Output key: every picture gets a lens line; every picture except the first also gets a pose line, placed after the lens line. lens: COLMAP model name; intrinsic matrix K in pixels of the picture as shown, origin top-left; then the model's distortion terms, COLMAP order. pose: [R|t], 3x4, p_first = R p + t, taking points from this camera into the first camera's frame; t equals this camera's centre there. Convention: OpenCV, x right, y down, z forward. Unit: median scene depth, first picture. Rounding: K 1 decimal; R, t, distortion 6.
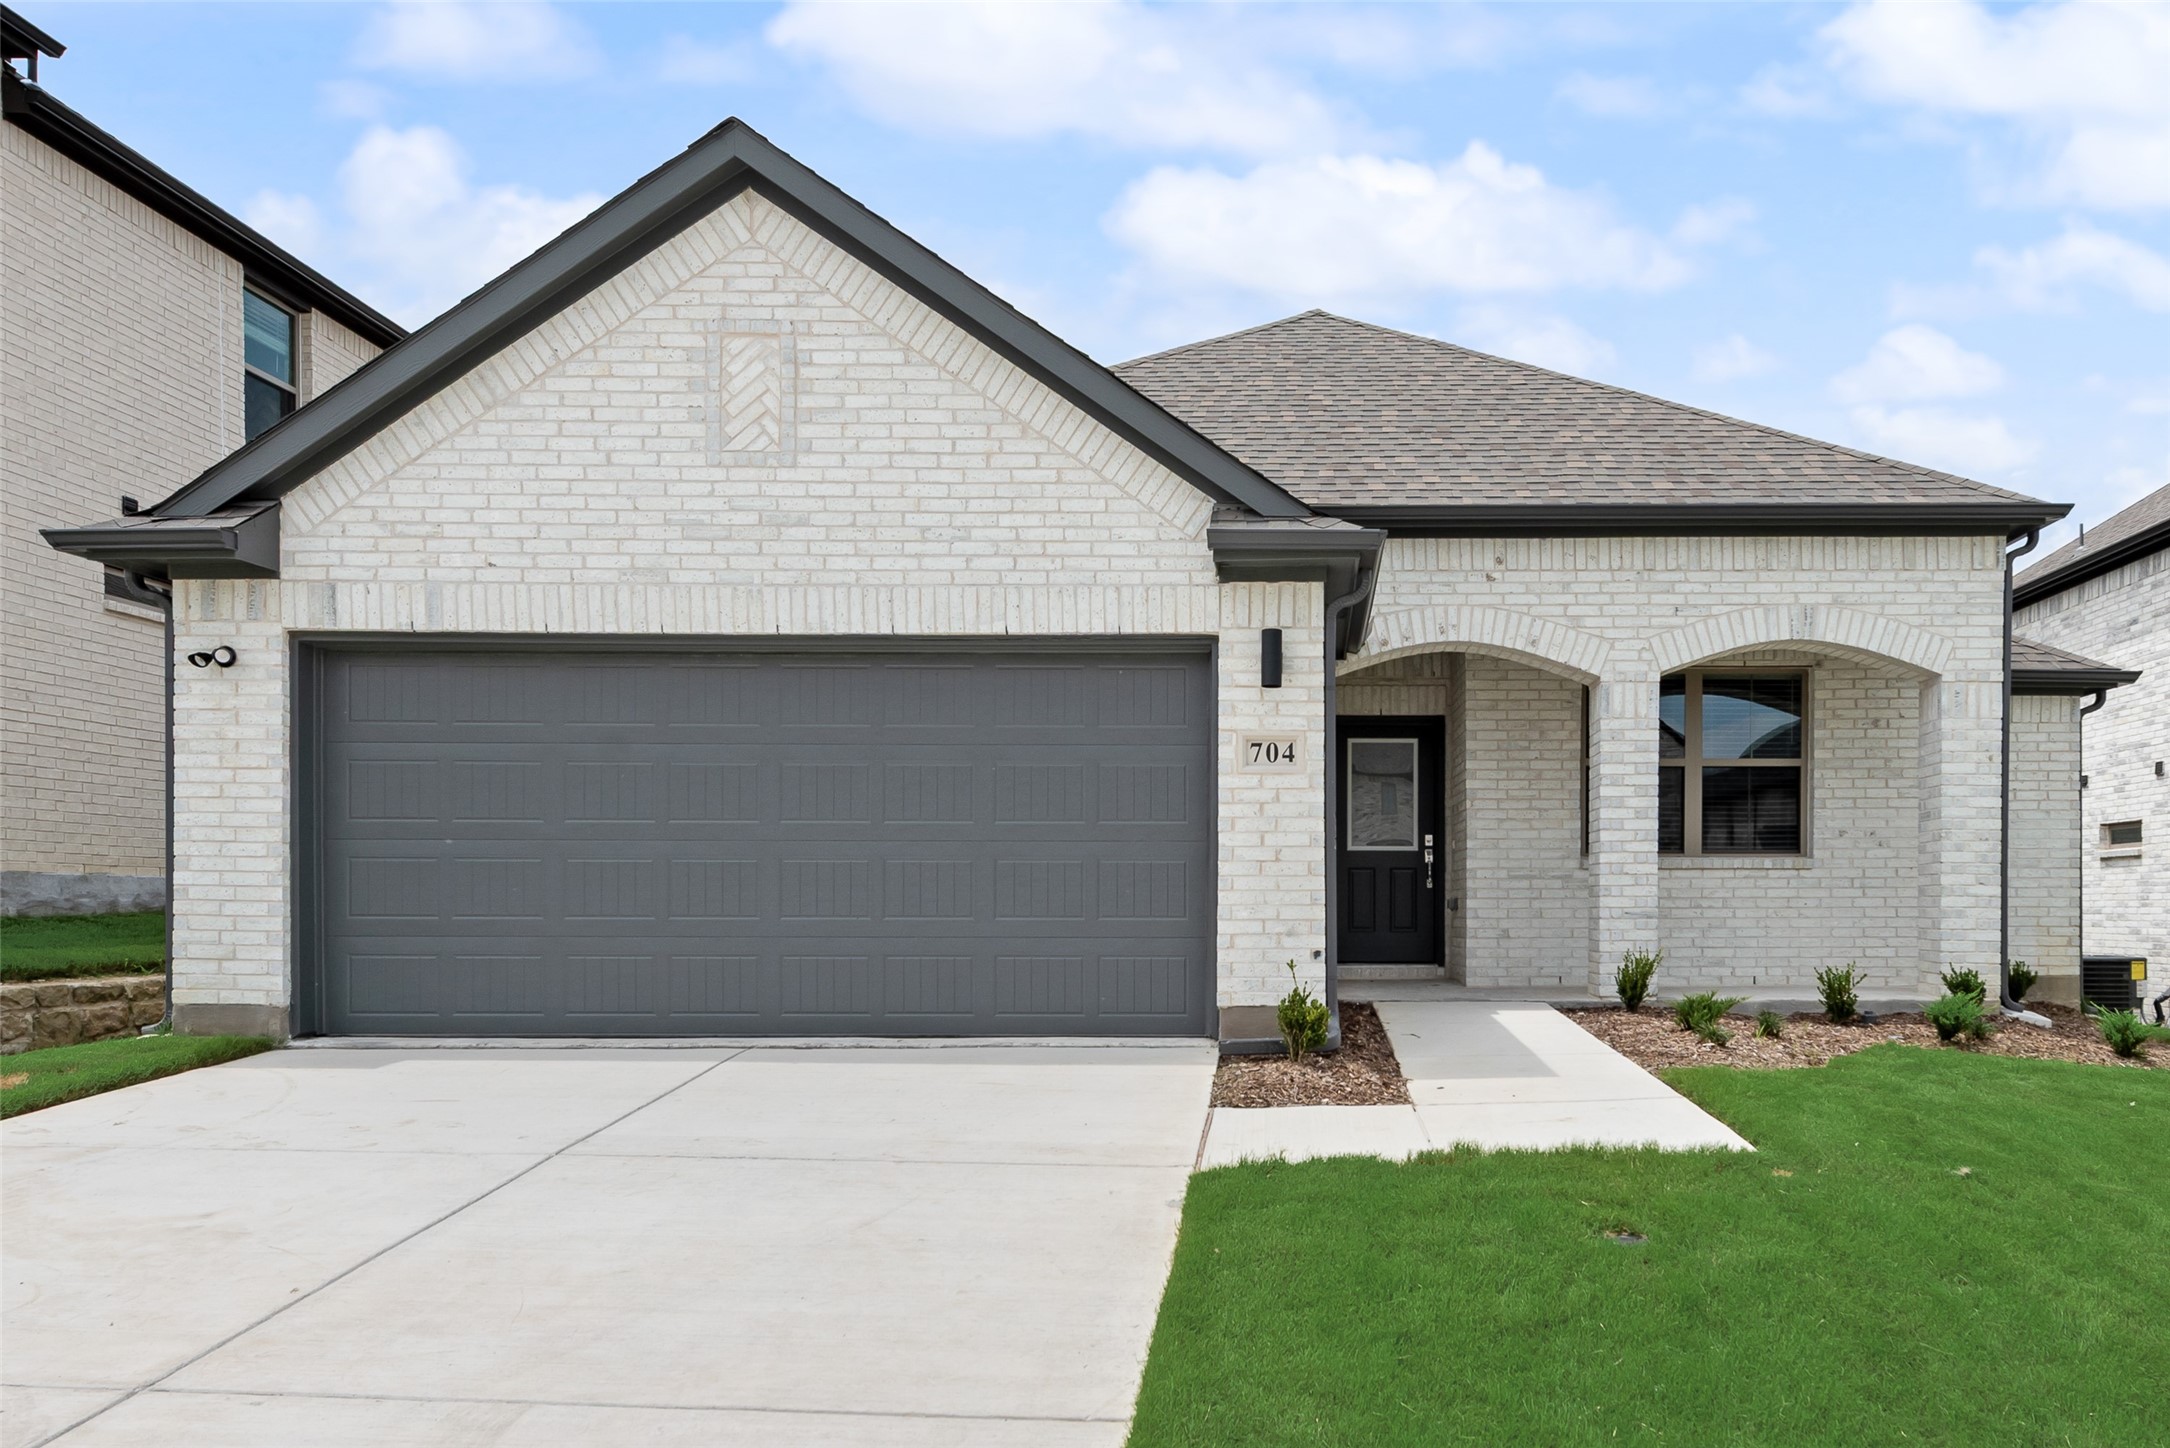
lens RADIAL K [[852.5, 0, 1084.2], [0, 852.5, 720.3], [0, 0, 1]] dist [0.004199, -0.000407]
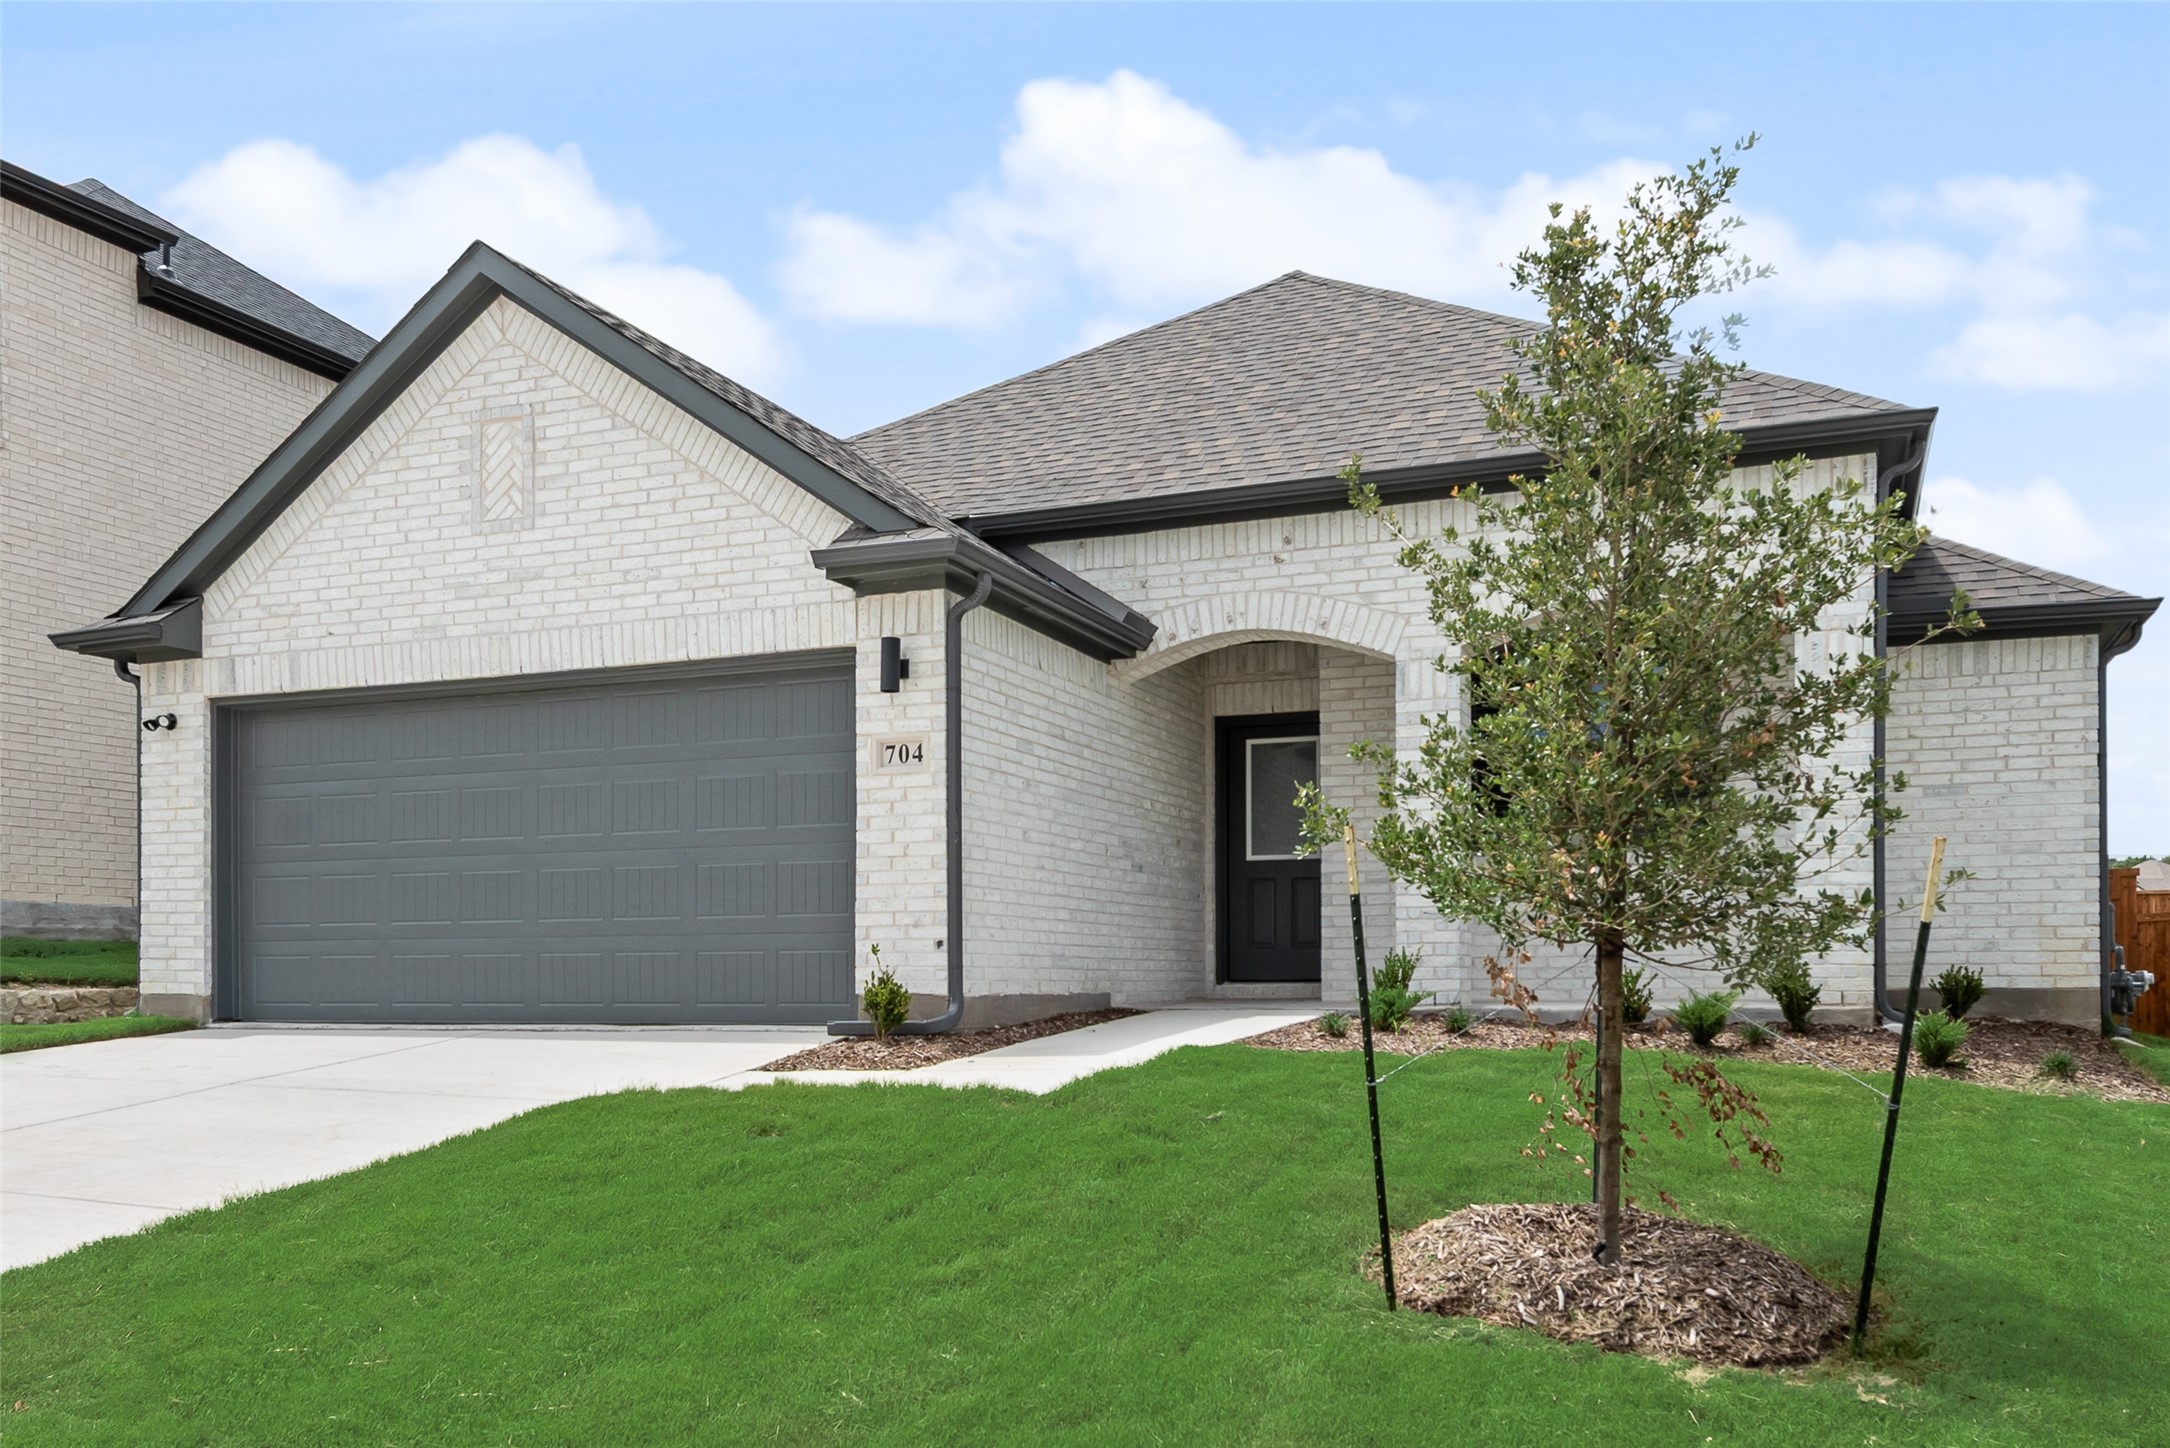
lens RADIAL K [[957.2, 0, 1086.7], [0, 957.2, 729.3], [0, 0, 1]] dist [0.003143, 0.000362]
pose [[0.974031, -0.057182, -0.219073, 0.648120], [0.053365, 0.998303, -0.023304, 0.043785], [0.220034, 0.011008, 0.975430, -0.097173]]
